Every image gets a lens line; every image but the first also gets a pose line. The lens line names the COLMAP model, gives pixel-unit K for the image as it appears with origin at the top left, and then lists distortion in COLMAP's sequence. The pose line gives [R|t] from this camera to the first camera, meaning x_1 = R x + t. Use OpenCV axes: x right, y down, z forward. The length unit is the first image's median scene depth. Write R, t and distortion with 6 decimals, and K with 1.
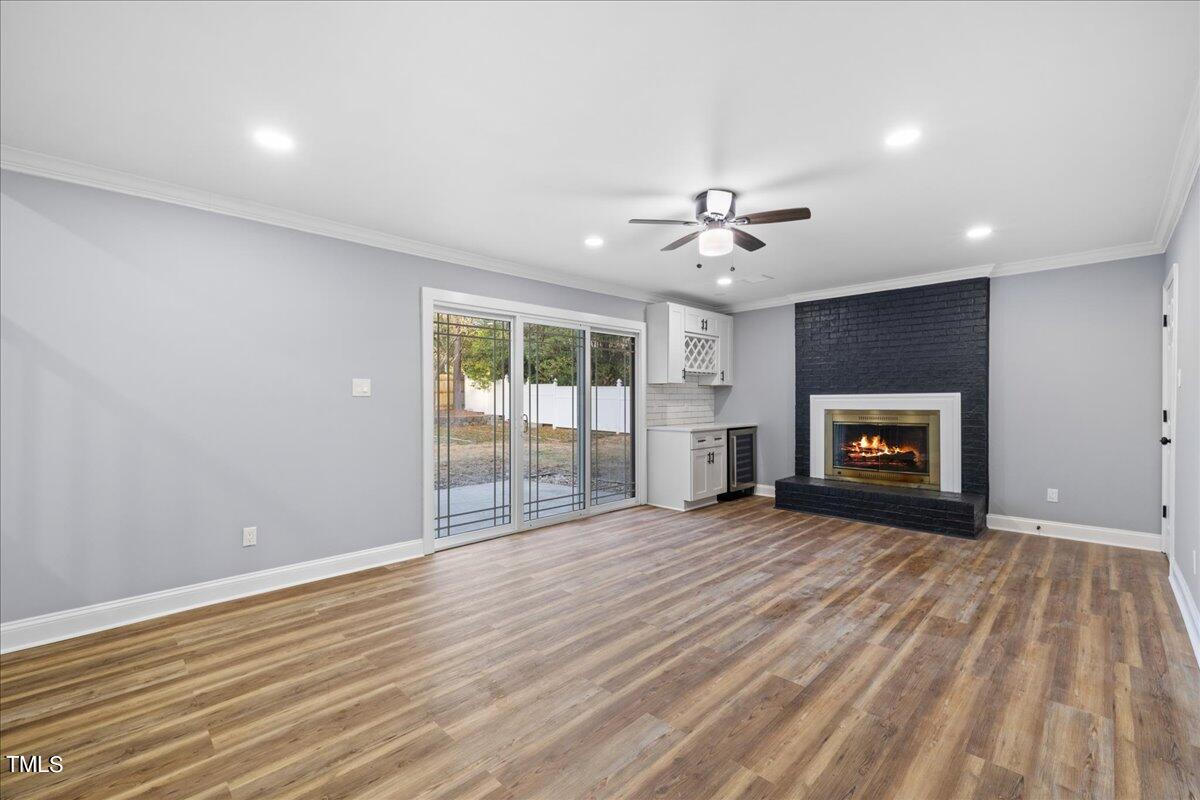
lens RADIAL K [[506.0, 0, 595.5], [0, 506.0, 399.0], [0, 0, 1]] dist [0.002040, -0.000298]
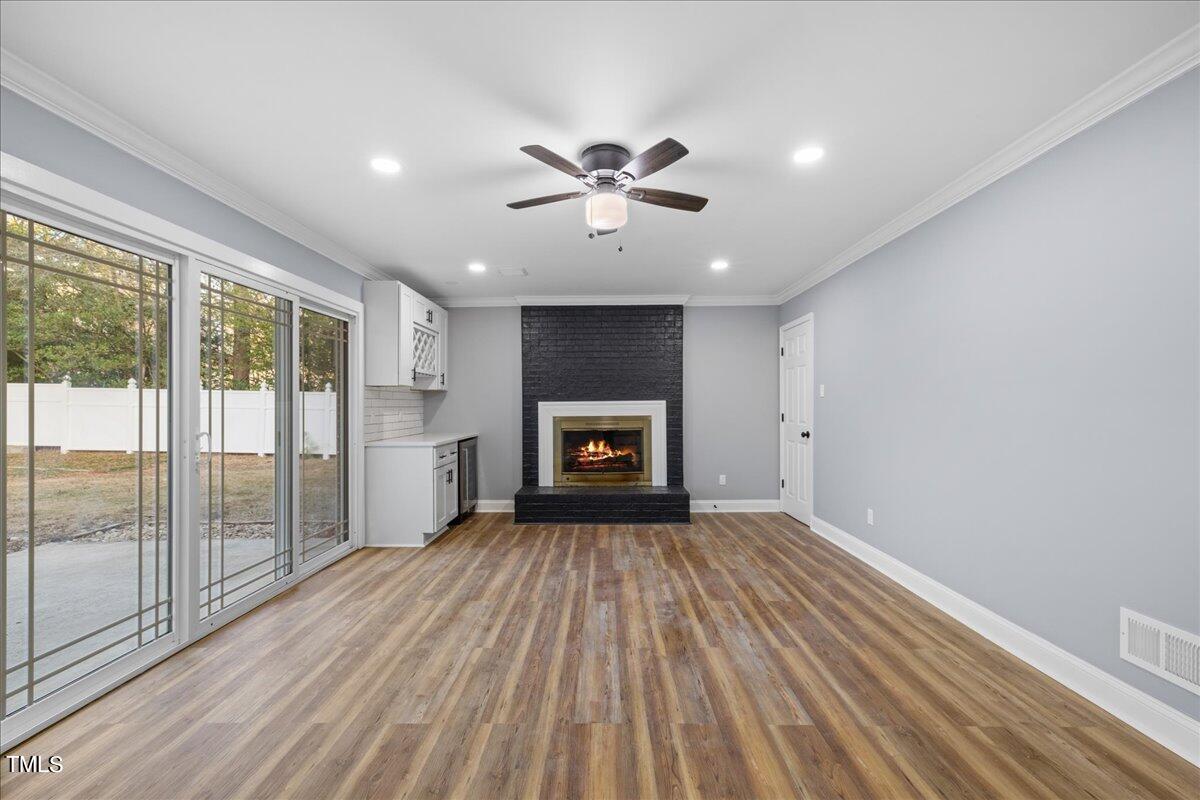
lens RADIAL K [[506.0, 0, 599.0], [0, 506.0, 401.9], [0, 0, 1]] dist [0.002040, -0.000298]
pose [[0.714511, 0.005688, 0.699601, -0.254975], [0.001254, 0.999955, -0.009410, 0.002655], [-0.699623, 0.007601, 0.714472, 0.324857]]
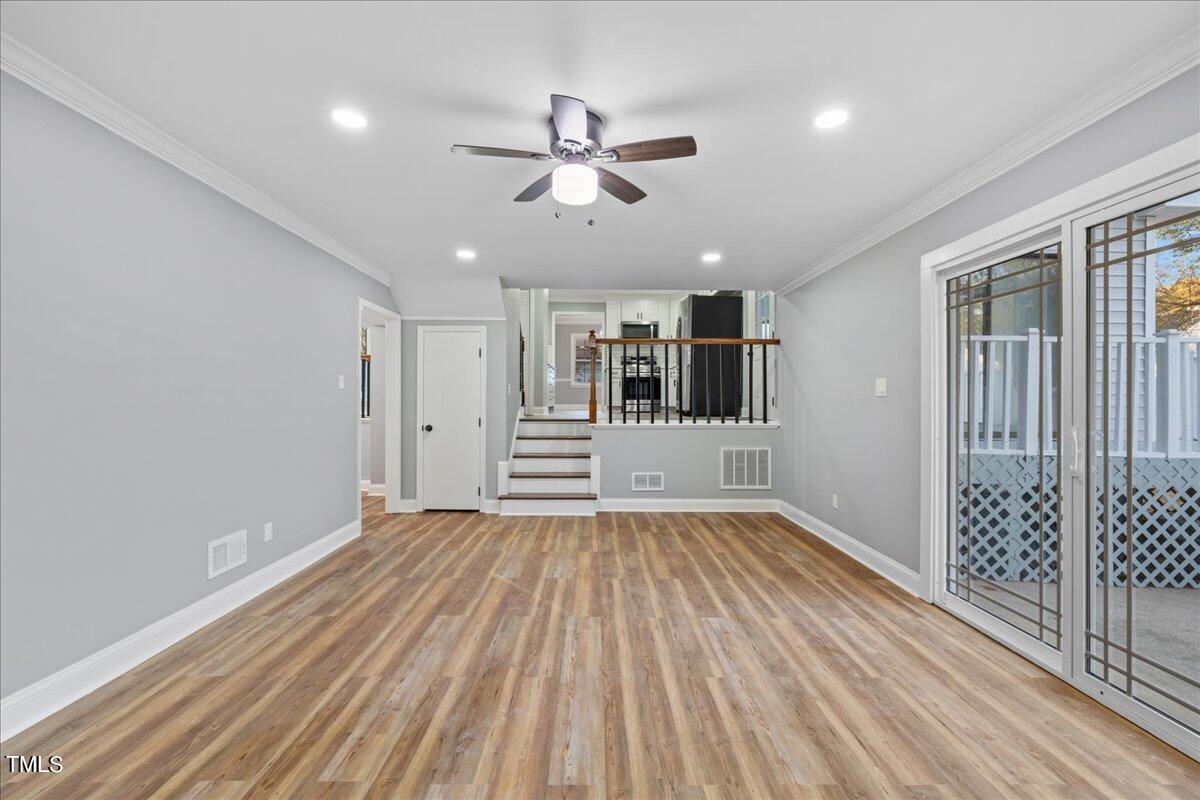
lens RADIAL K [[506.0, 0, 603.1], [0, 506.0, 402.2], [0, 0, 1]] dist [0.002040, -0.000298]
pose [[-0.694273, 0.000489, -0.719711, 0.556188], [-0.002592, 0.999992, 0.003180, 0.003388], [0.719707, 0.004073, -0.694266, 1.162789]]
